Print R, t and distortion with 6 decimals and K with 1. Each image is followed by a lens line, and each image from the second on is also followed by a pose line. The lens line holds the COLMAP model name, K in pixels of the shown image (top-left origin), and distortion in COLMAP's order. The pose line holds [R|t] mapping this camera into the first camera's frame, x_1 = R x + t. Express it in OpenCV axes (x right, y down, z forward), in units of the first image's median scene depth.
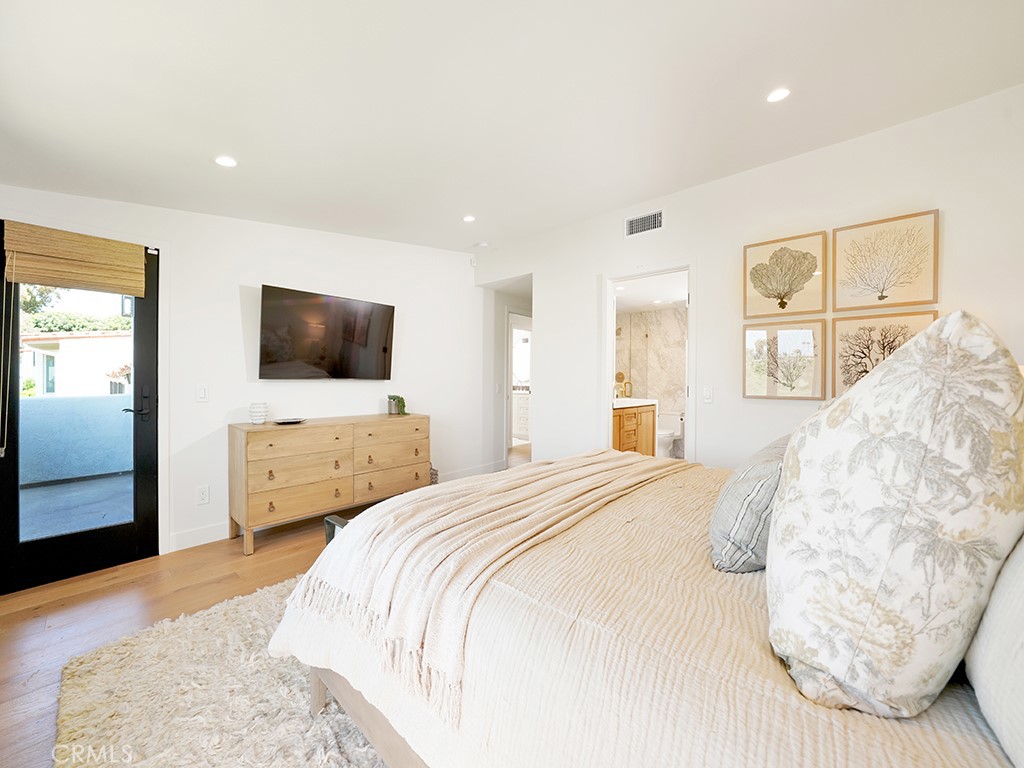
lens RADIAL K [[403.7, 0, 512.0], [0, 403.7, 384.0], [0, 0, 1]] dist [-0.000764, -0.000097]
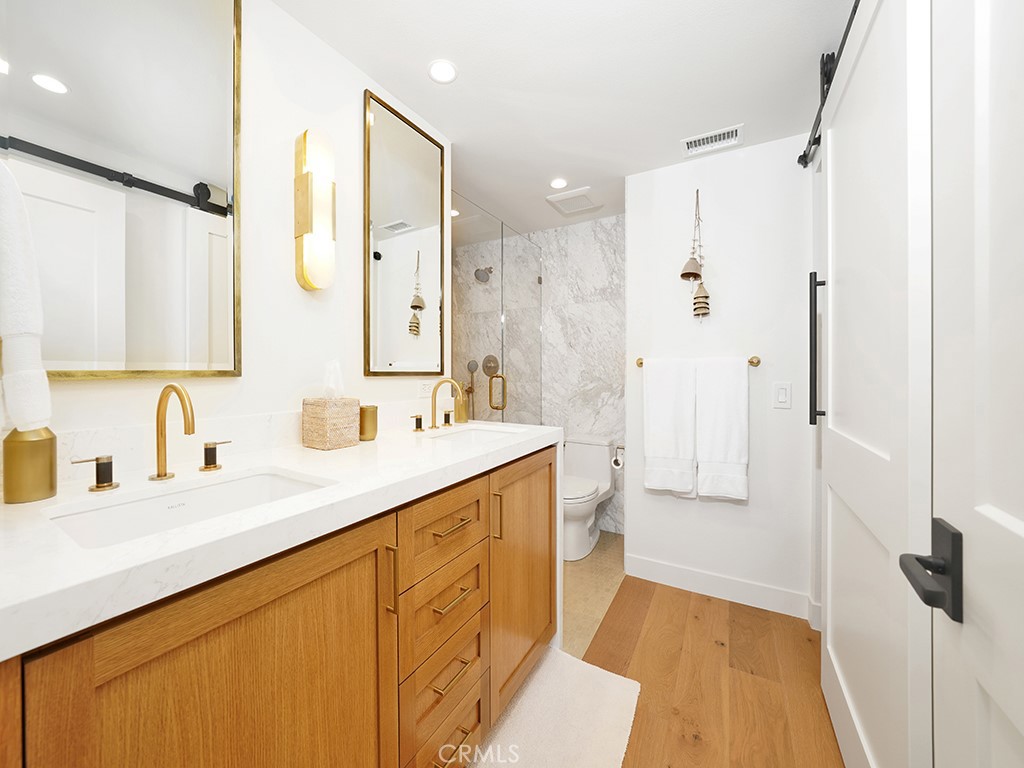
lens RADIAL K [[403.7, 0, 512.0], [0, 403.7, 384.0], [0, 0, 1]] dist [-0.000764, -0.000097]
pose [[0.975567, -0.015234, 0.219175, 0.231335], [0.010933, 0.999723, 0.020821, -0.004916], [-0.219432, -0.017916, 0.975463, 0.637840]]
